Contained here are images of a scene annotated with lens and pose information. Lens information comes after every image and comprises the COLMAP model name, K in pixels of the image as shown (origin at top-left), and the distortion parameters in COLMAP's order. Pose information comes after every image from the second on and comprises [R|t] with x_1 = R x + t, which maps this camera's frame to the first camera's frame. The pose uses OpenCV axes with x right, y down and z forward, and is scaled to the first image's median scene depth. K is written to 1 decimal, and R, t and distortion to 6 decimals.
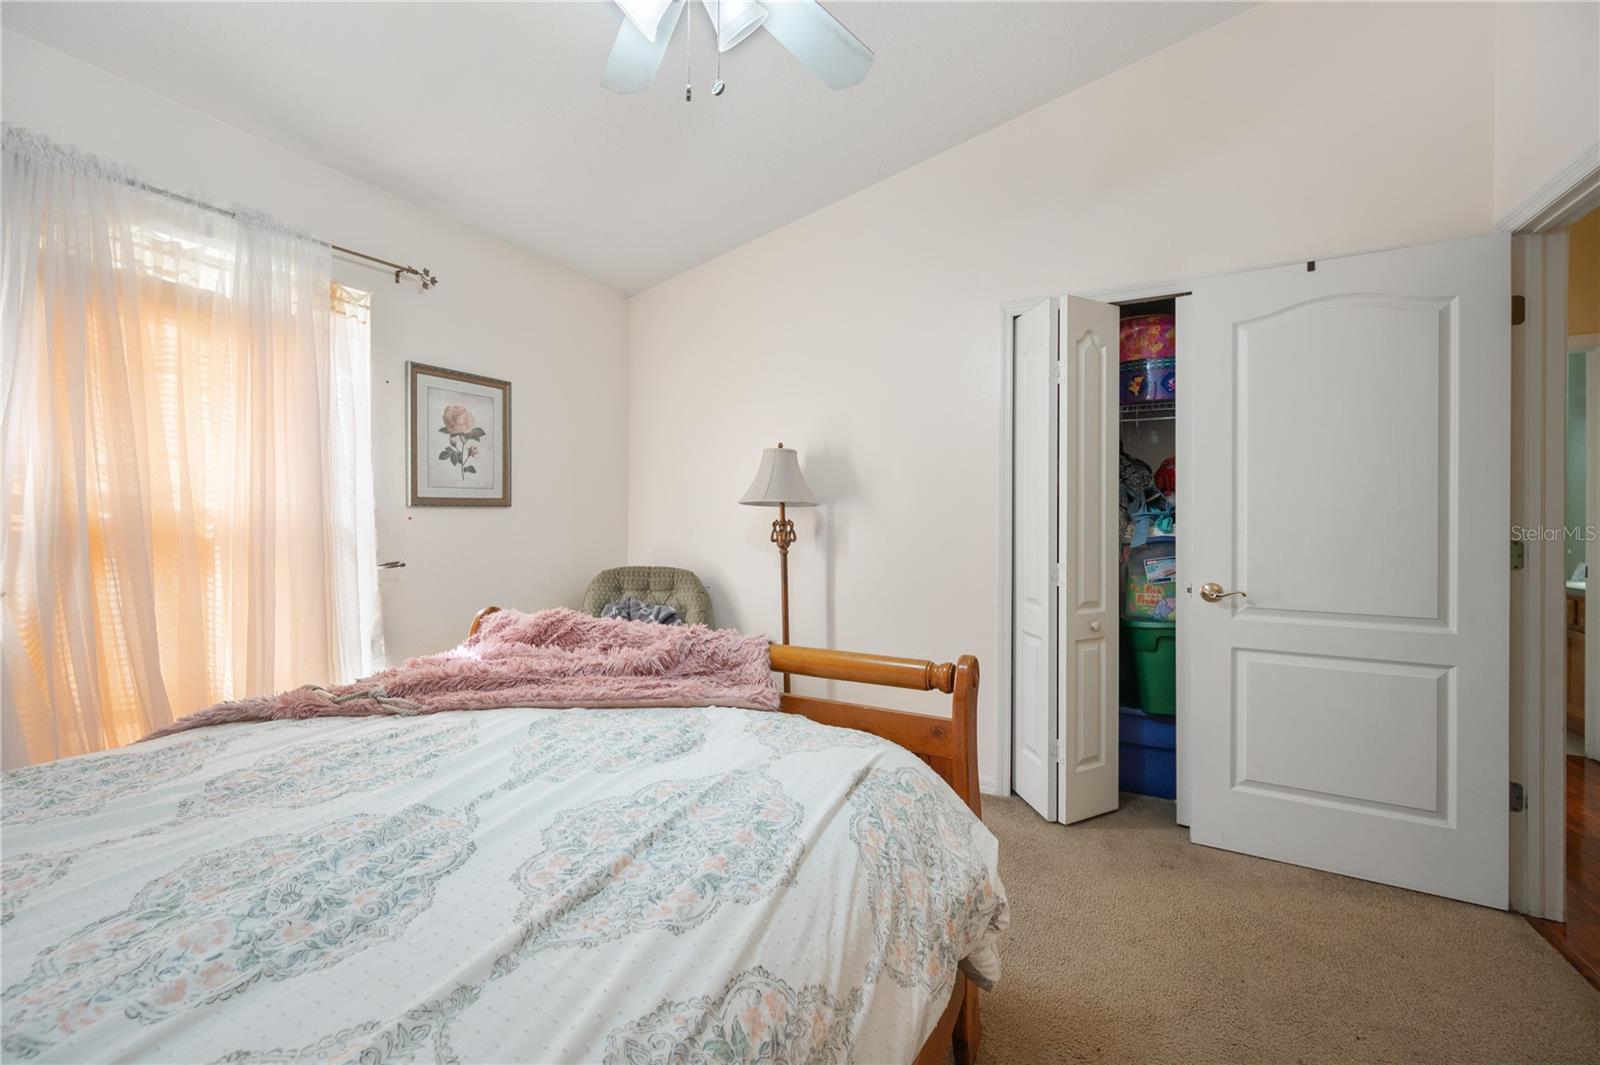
lens RADIAL K [[639.6, 0, 800.4], [0, 639.6, 519.0], [0, 0, 1]] dist [0.000752, 0.000331]
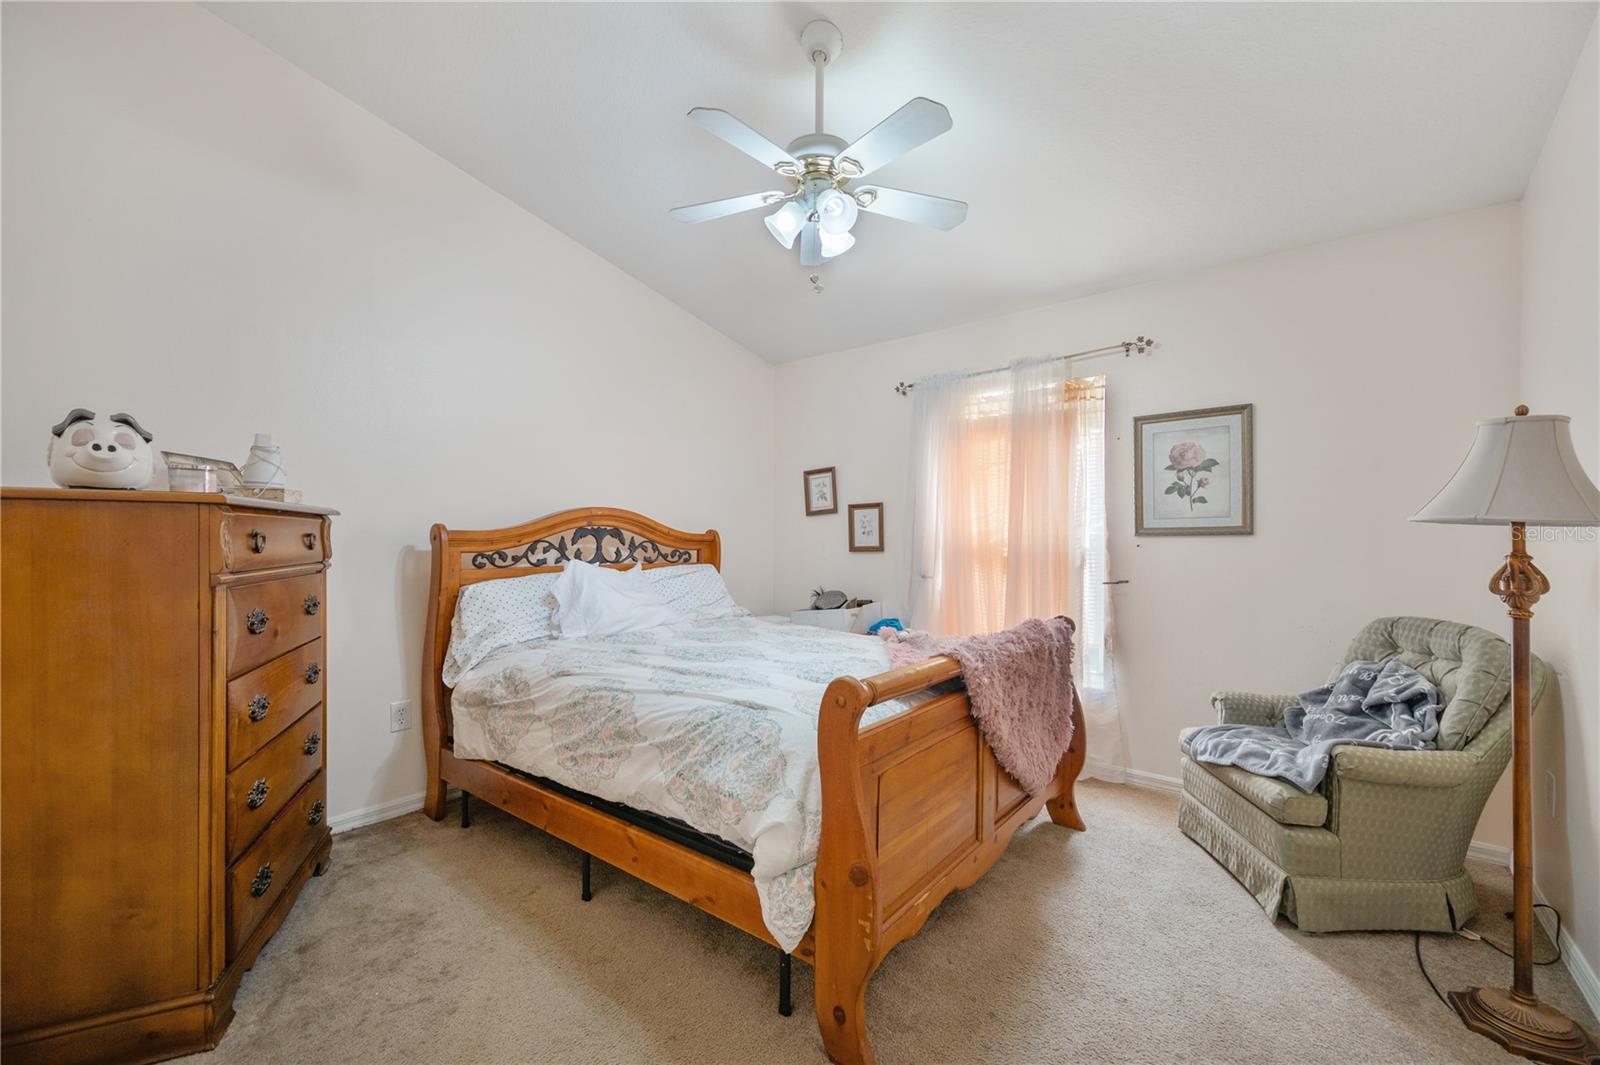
lens RADIAL K [[639.6, 0, 800.9], [0, 639.6, 539.5], [0, 0, 1]] dist [0.000752, 0.000331]
pose [[-0.193881, -0.005813, -0.981008, 0.653205], [-0.009821, 0.999944, -0.003984, -0.001808], [0.980976, 0.008862, -0.193927, 0.568331]]
